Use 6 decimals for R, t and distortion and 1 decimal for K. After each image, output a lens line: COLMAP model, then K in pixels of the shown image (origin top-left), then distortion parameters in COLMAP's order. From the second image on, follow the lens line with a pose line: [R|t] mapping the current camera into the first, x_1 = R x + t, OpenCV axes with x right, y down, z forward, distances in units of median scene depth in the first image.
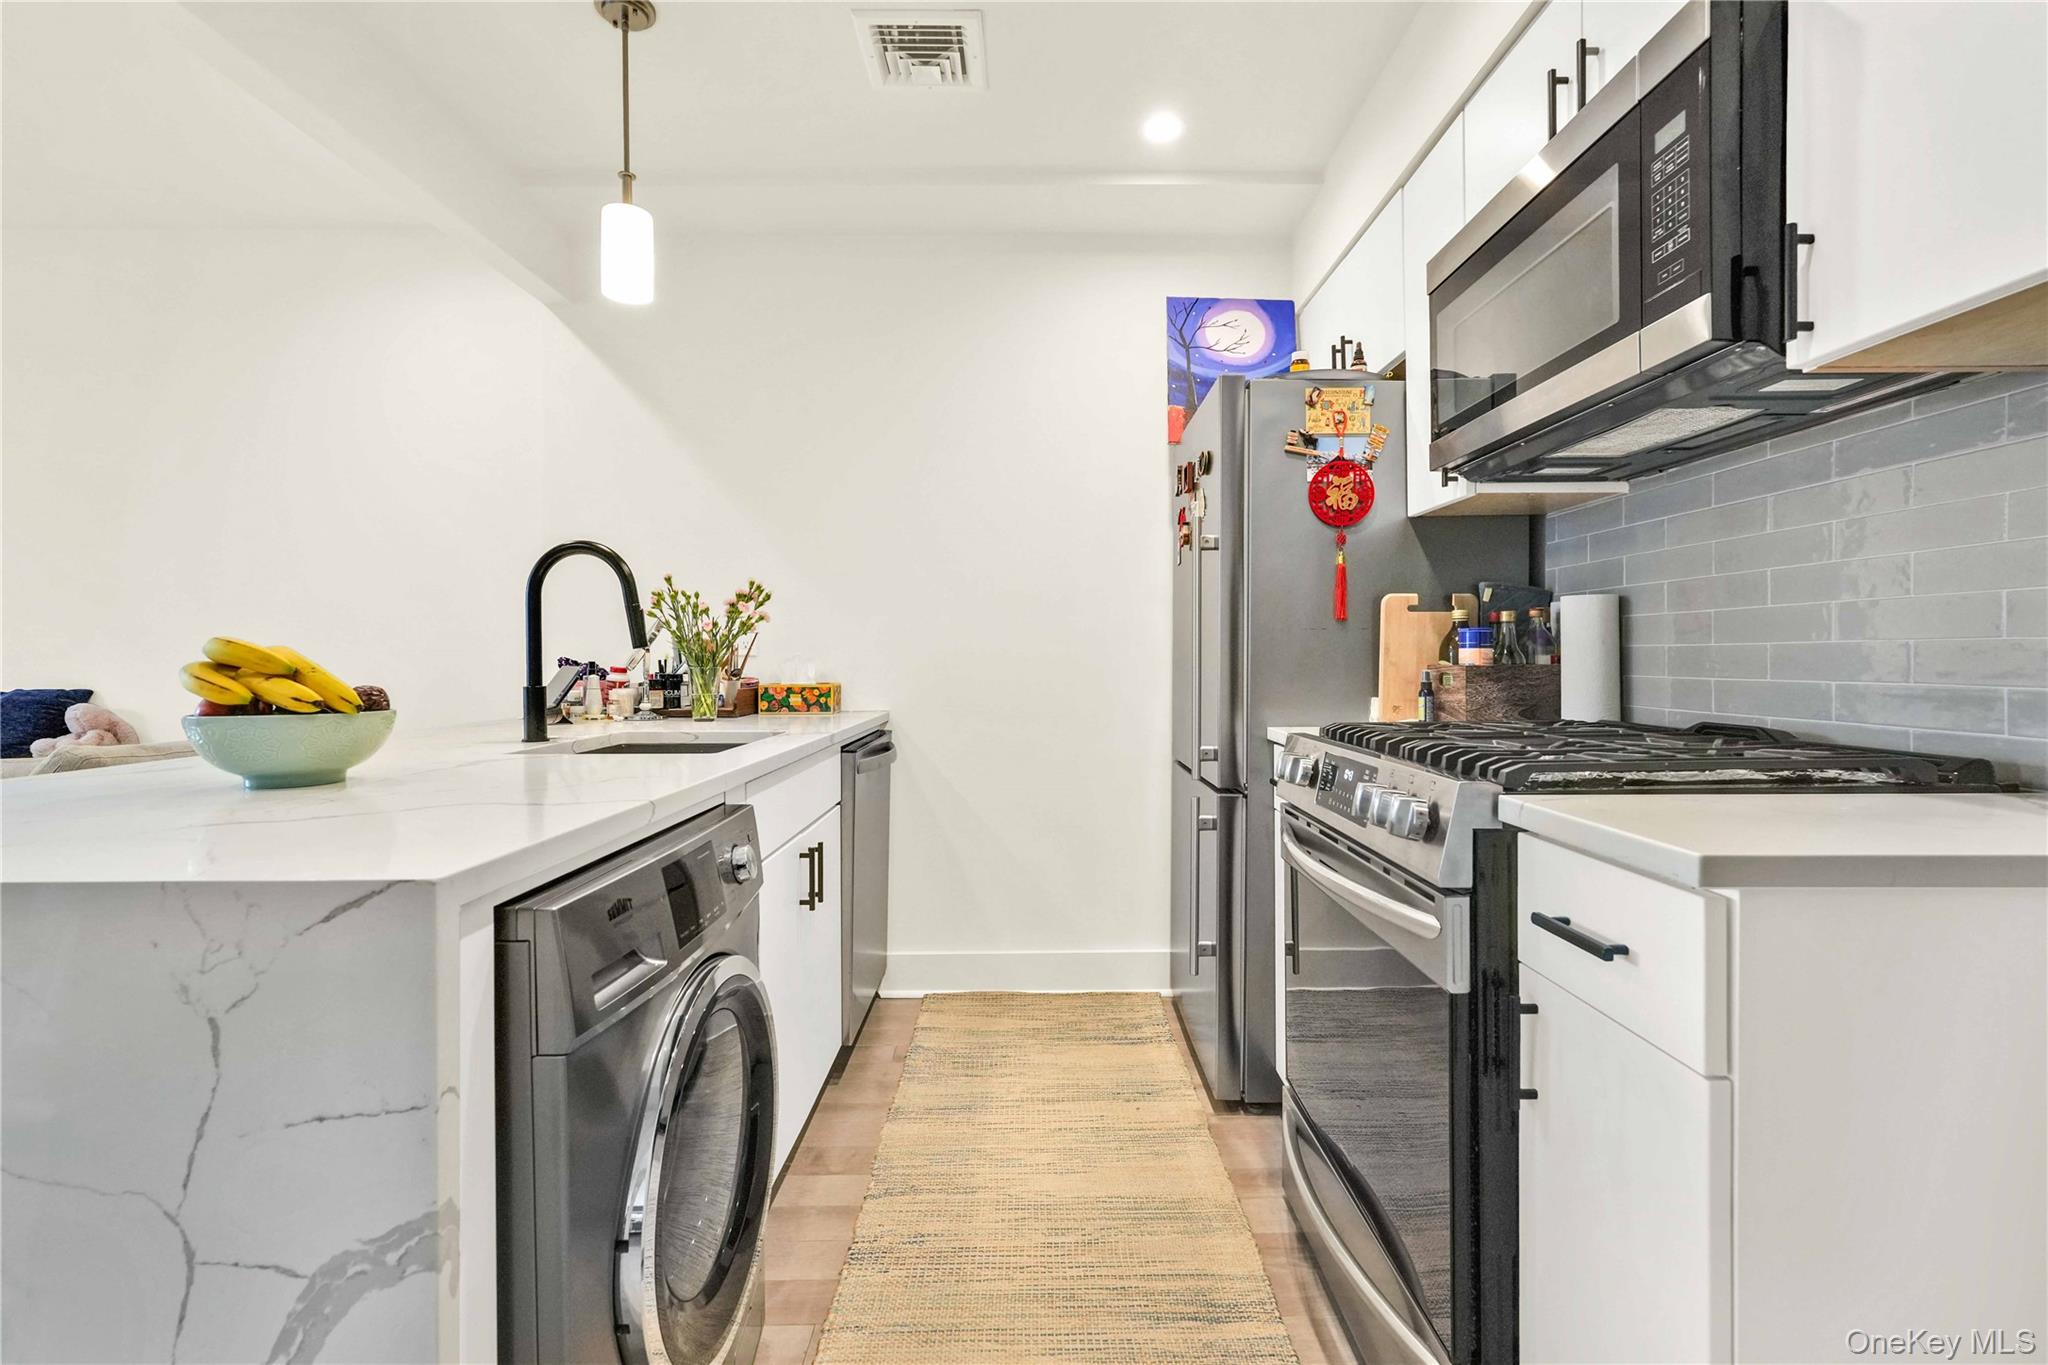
lens RADIAL K [[931.5, 0, 1034.2], [0, 931.5, 669.5], [0, 0, 1]] dist [-0.016070, 0.010761]
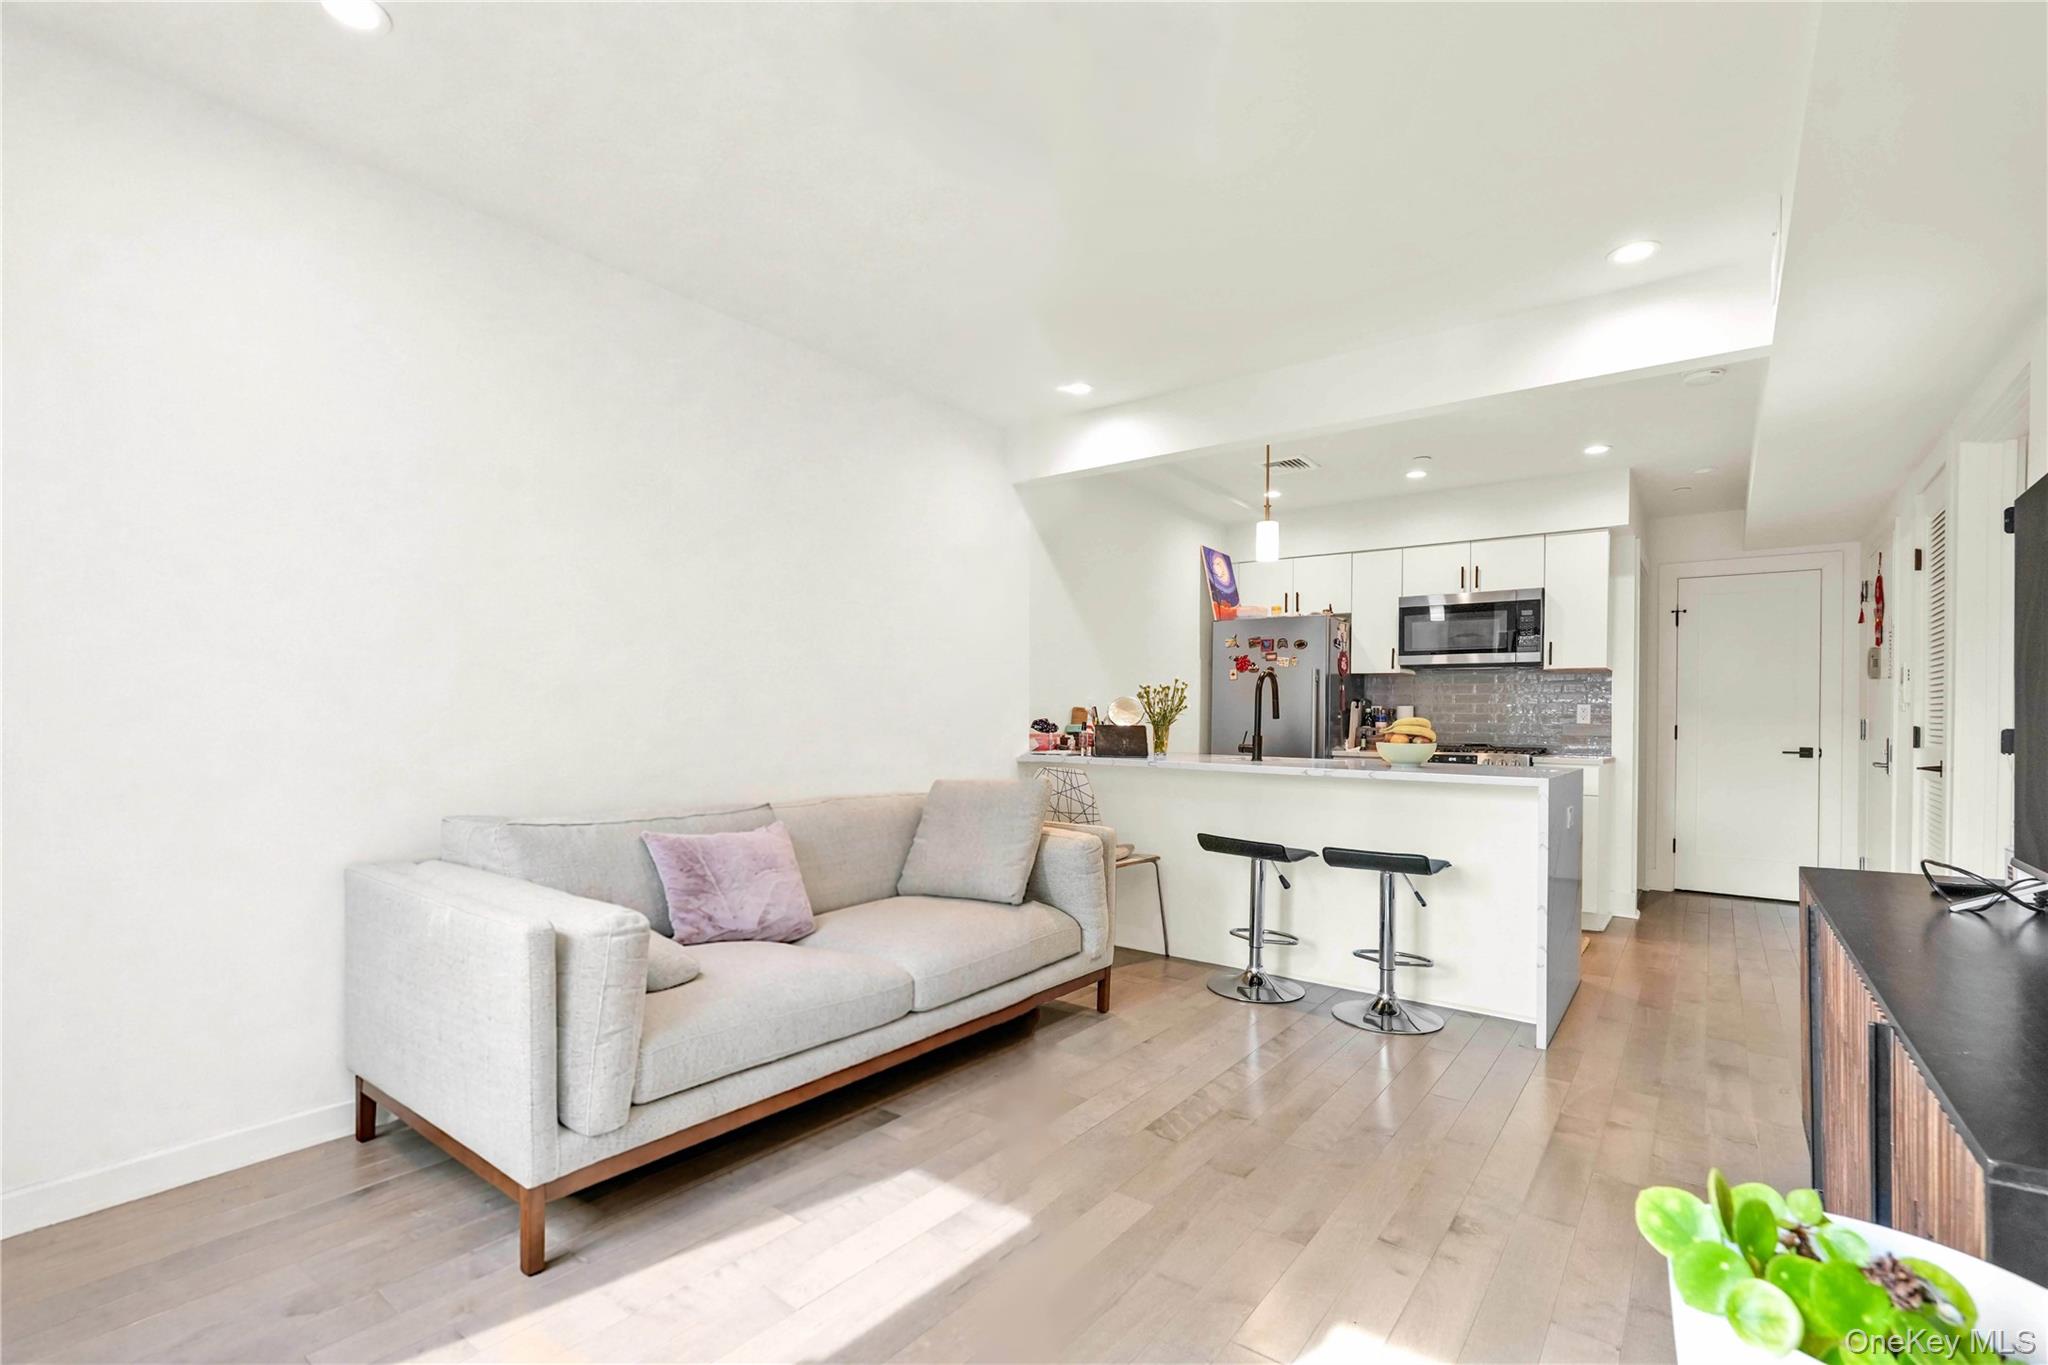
lens RADIAL K [[908.3, 0, 1021.7], [0, 908.3, 676.9], [0, 0, 1]] dist [-0.016561, 0.010017]
pose [[0.605057, 0.047704, 0.794751, -2.304346], [-0.008158, 0.998522, -0.053724, -0.000881], [-0.796140, 0.026023, 0.604553, 0.156359]]
